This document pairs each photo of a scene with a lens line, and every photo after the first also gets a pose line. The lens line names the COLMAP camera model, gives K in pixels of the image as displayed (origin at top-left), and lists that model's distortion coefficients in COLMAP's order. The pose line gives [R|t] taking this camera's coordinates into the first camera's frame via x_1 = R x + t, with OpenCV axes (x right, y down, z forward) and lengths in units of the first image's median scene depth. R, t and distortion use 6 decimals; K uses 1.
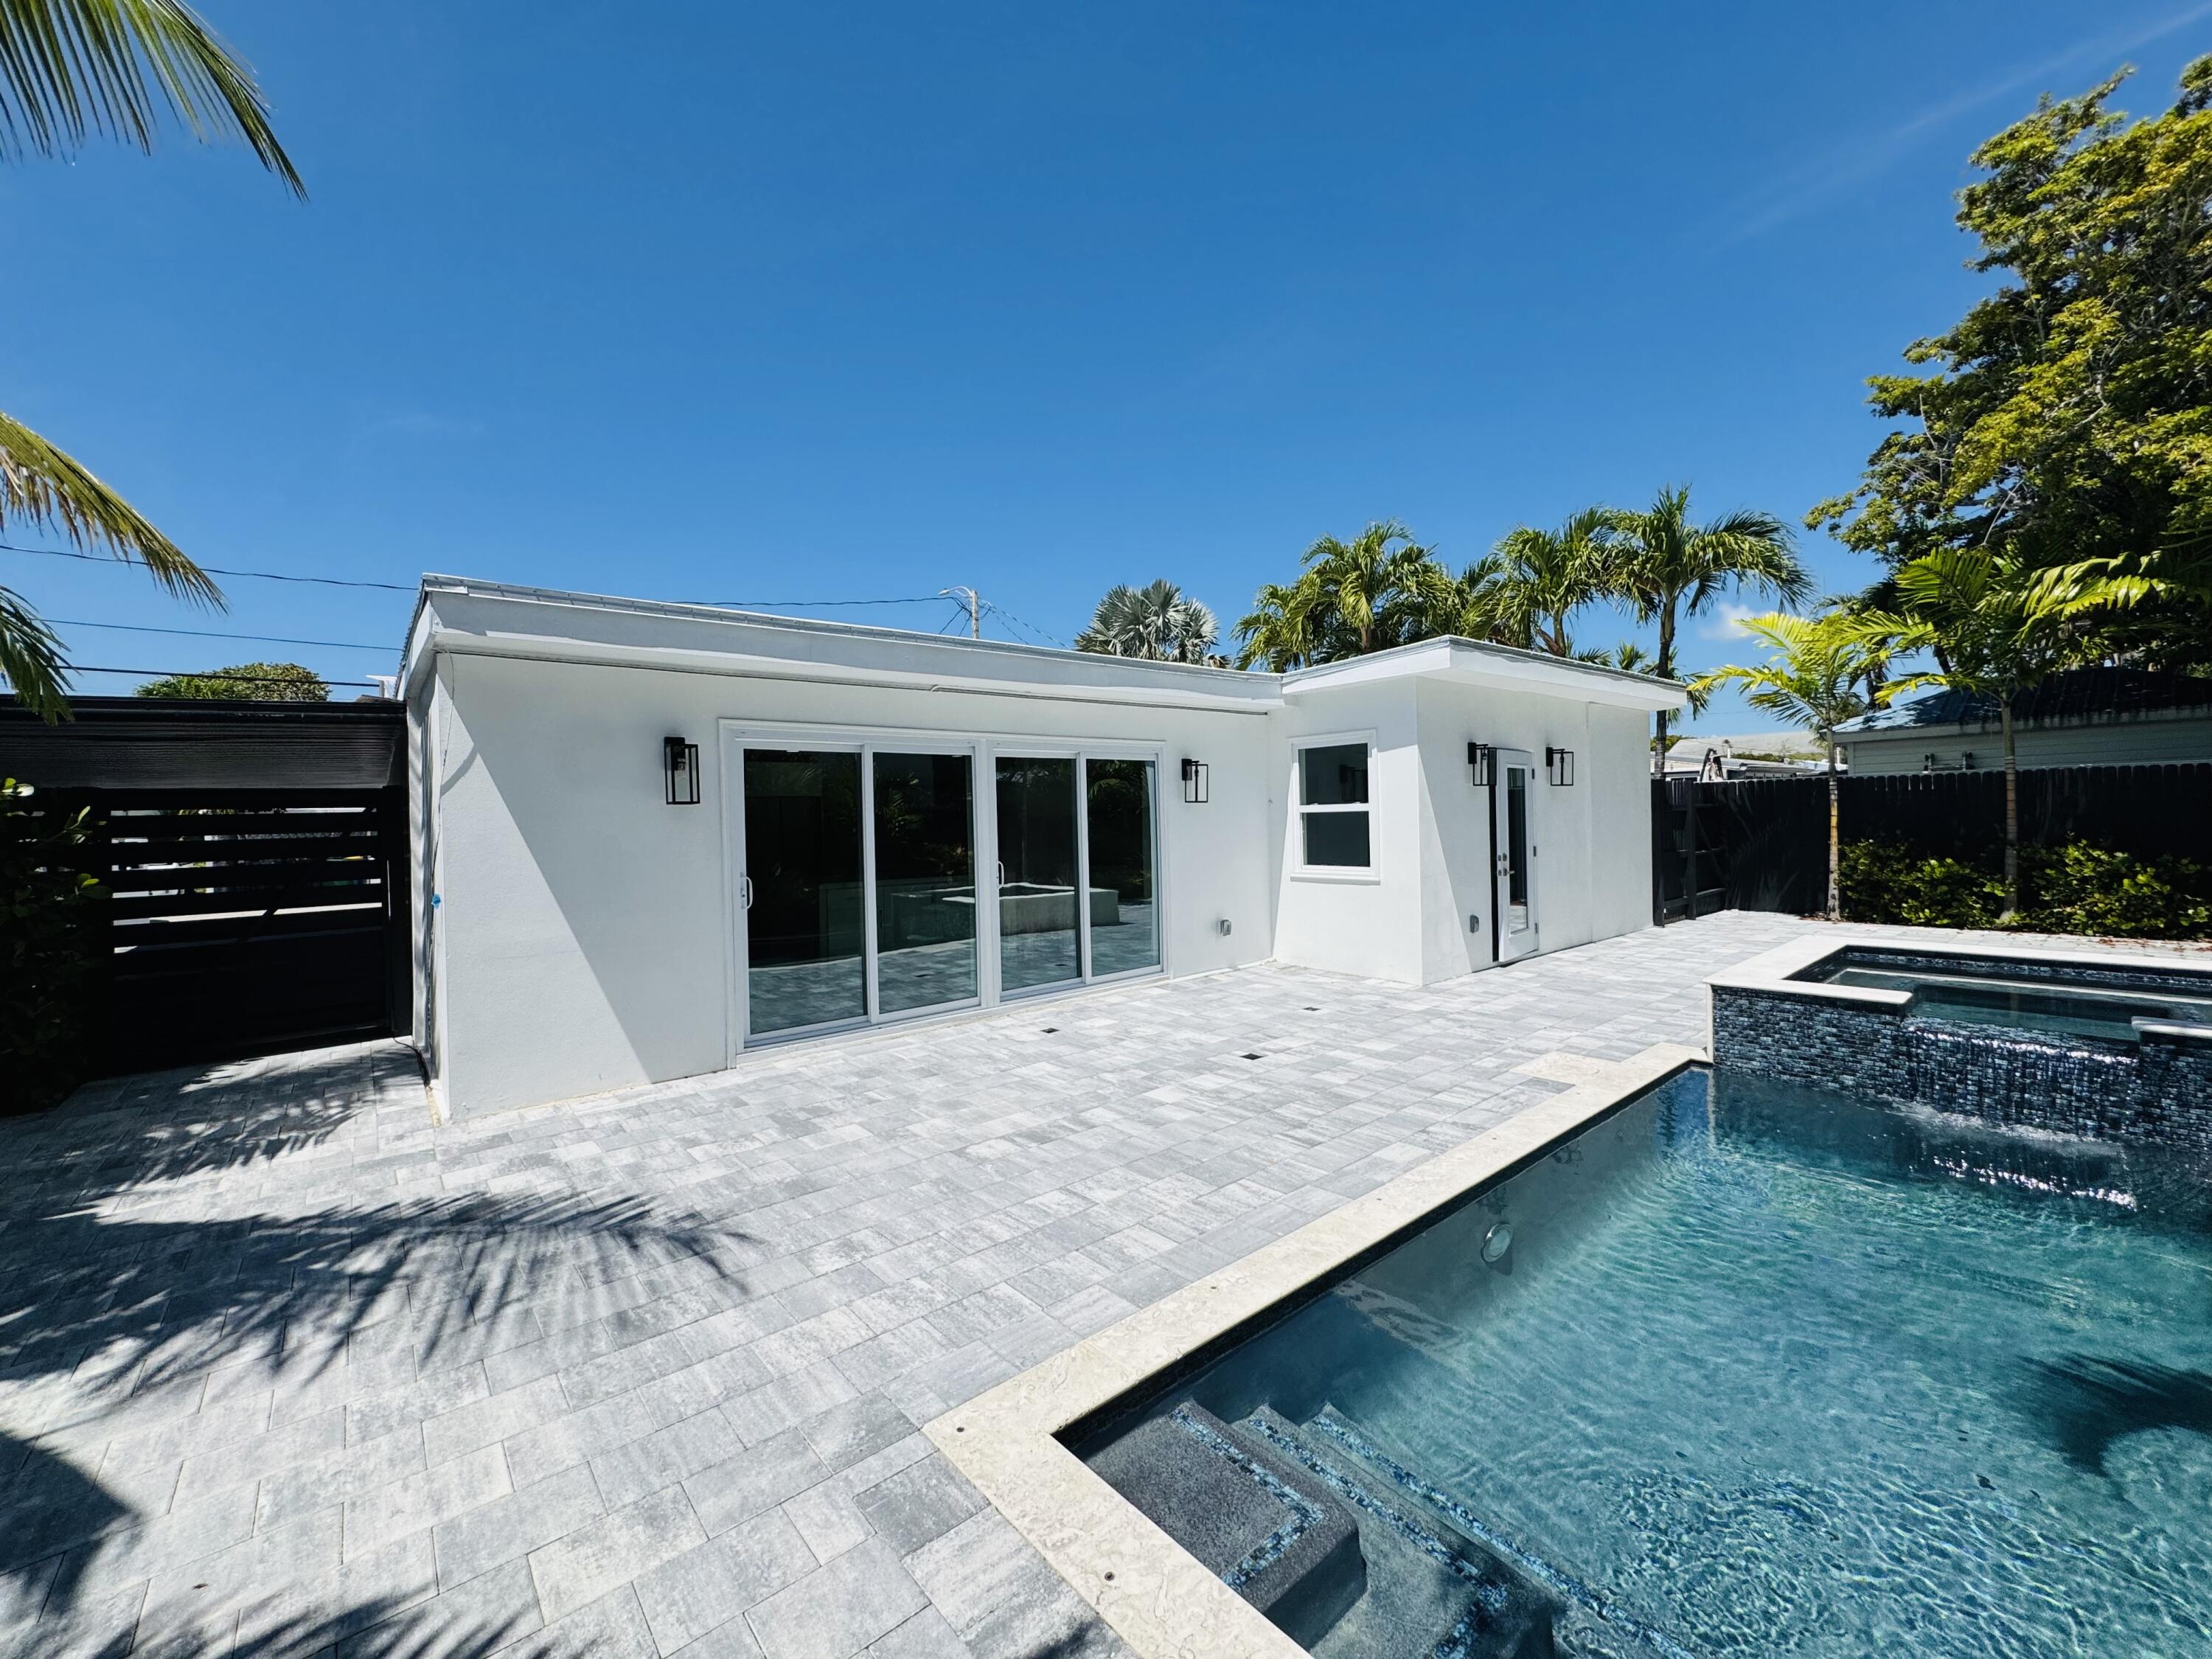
lens RADIAL K [[885.0, 0, 1101.9], [0, 885.0, 810.3], [0, 0, 1]] dist [0.001257, 0.001094]
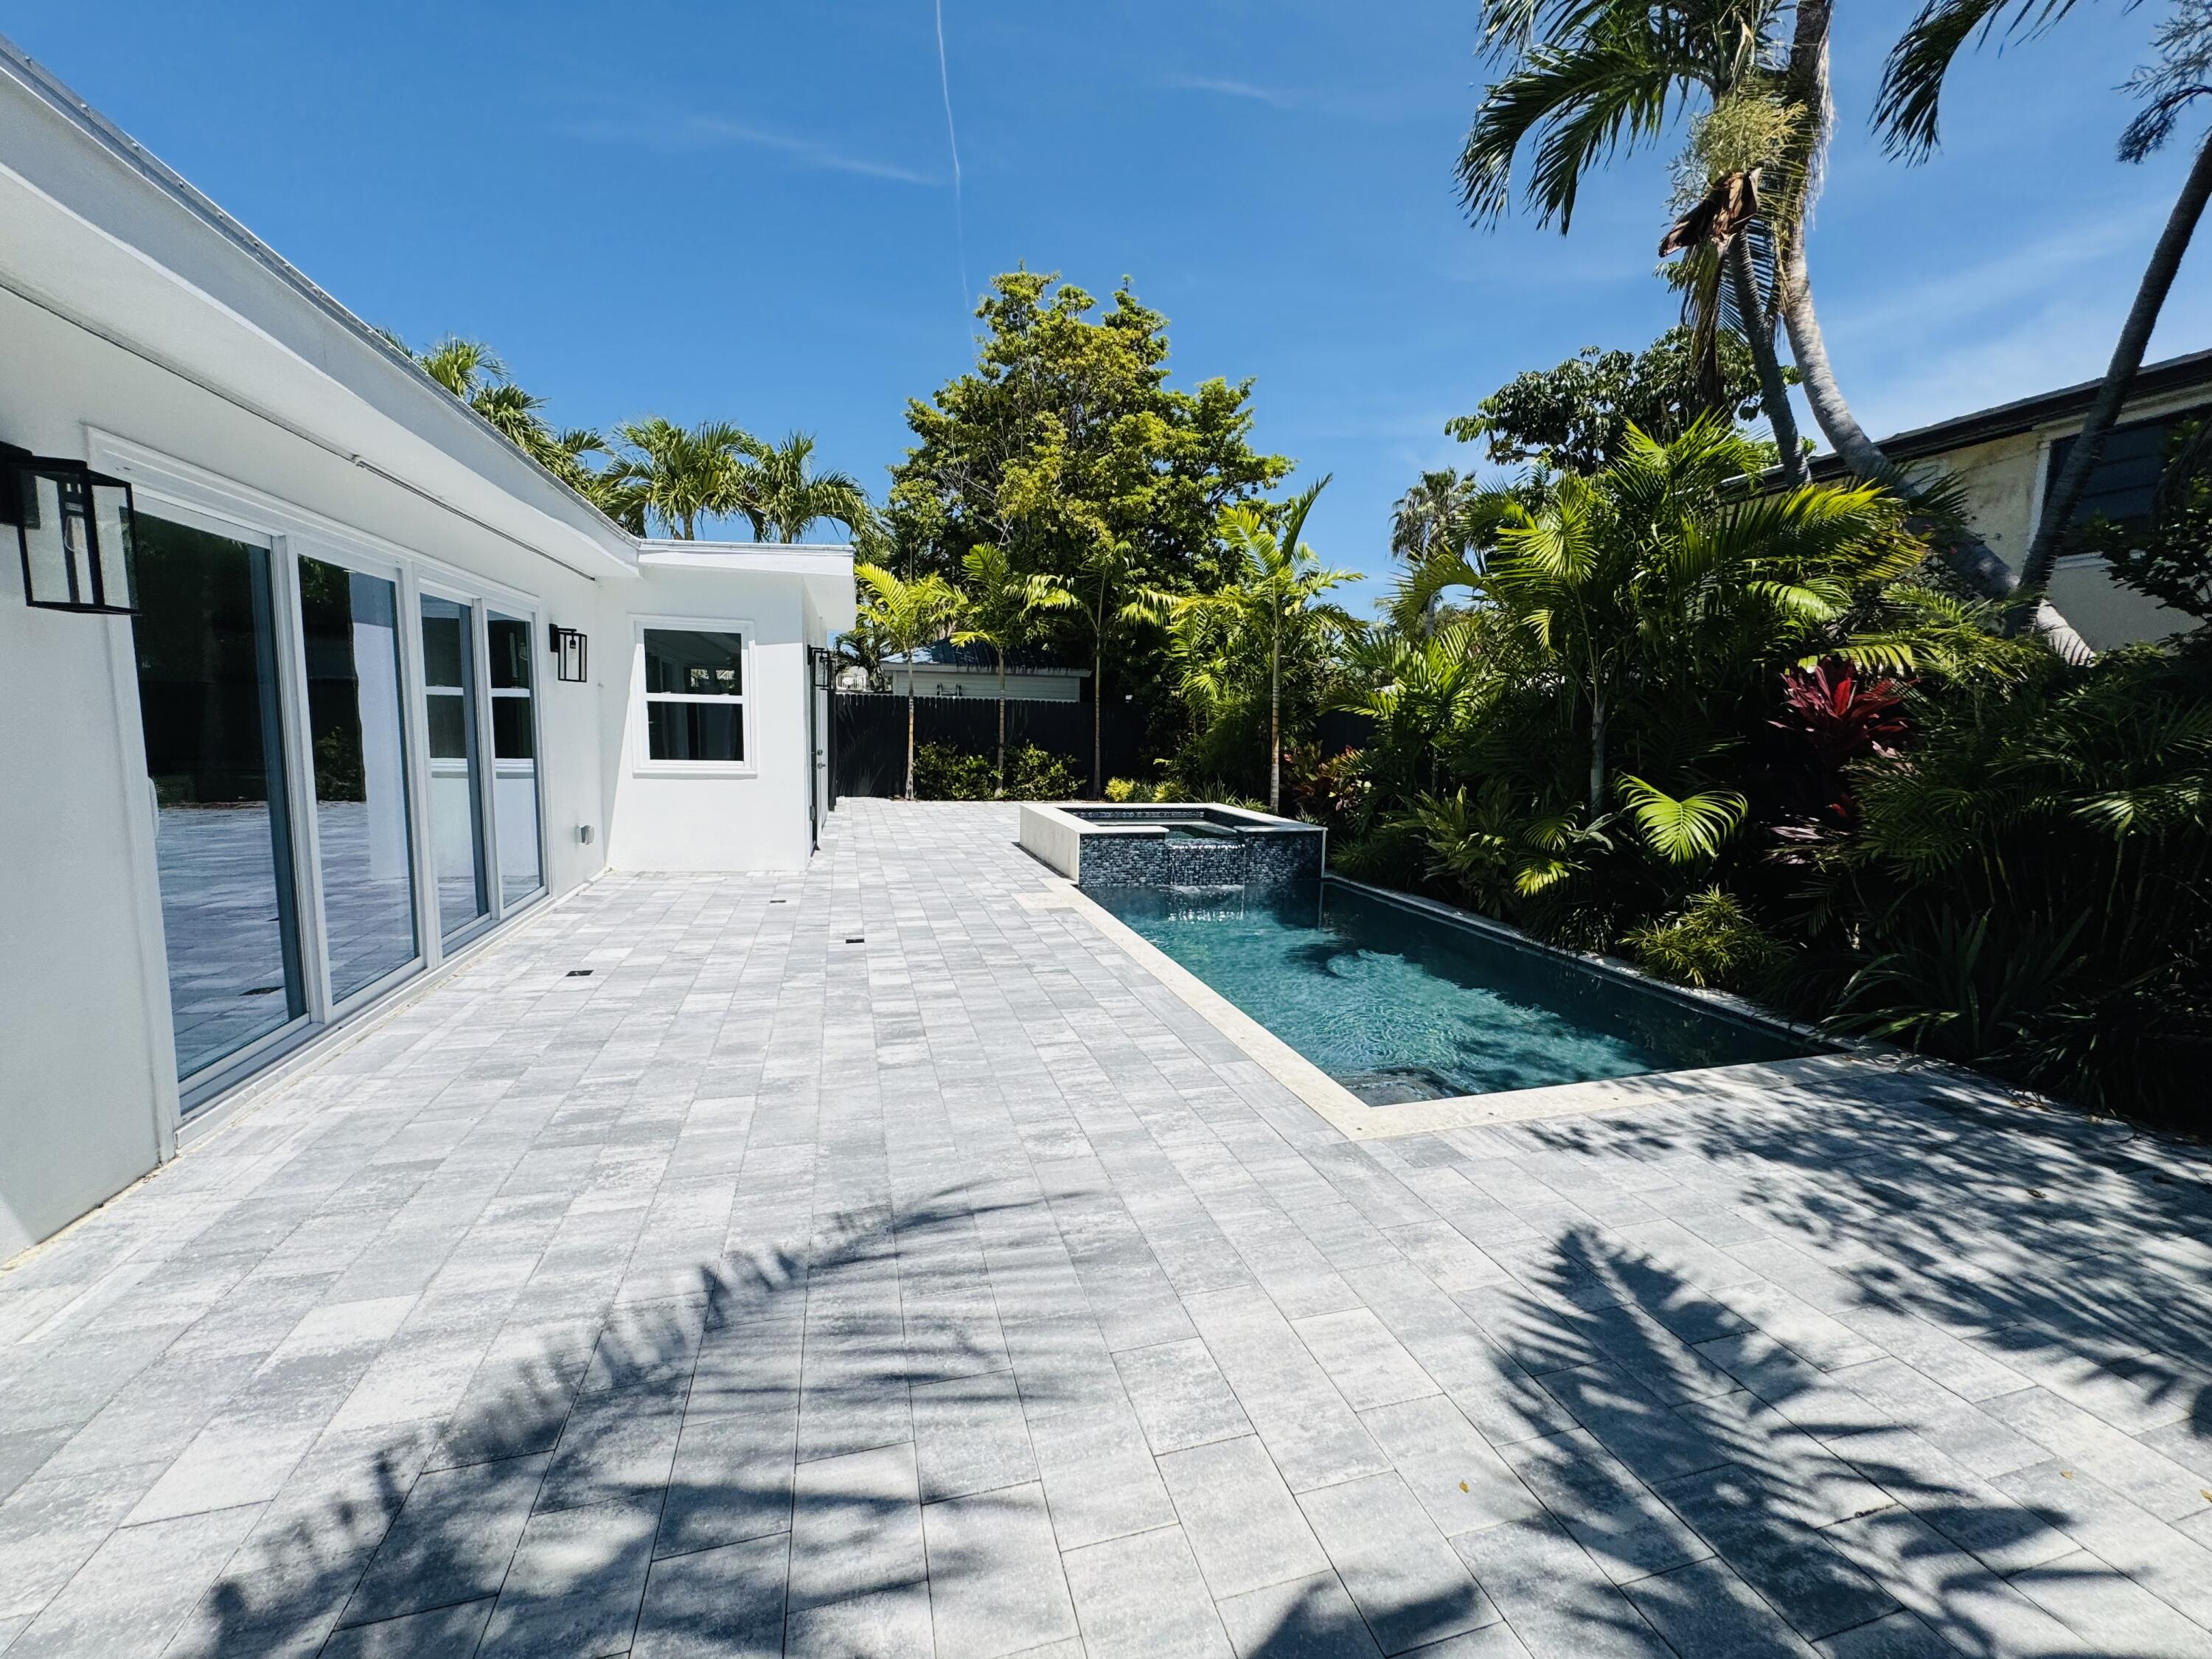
lens RADIAL K [[885.0, 0, 1110.1], [0, 885.0, 815.2], [0, 0, 1]] dist [0.001257, 0.001094]
pose [[0.406849, -0.060325, 0.911501, -0.770446], [-0.044758, 0.995302, 0.085849, 0.037036], [-0.912398, -0.075724, 0.402238, 0.391614]]
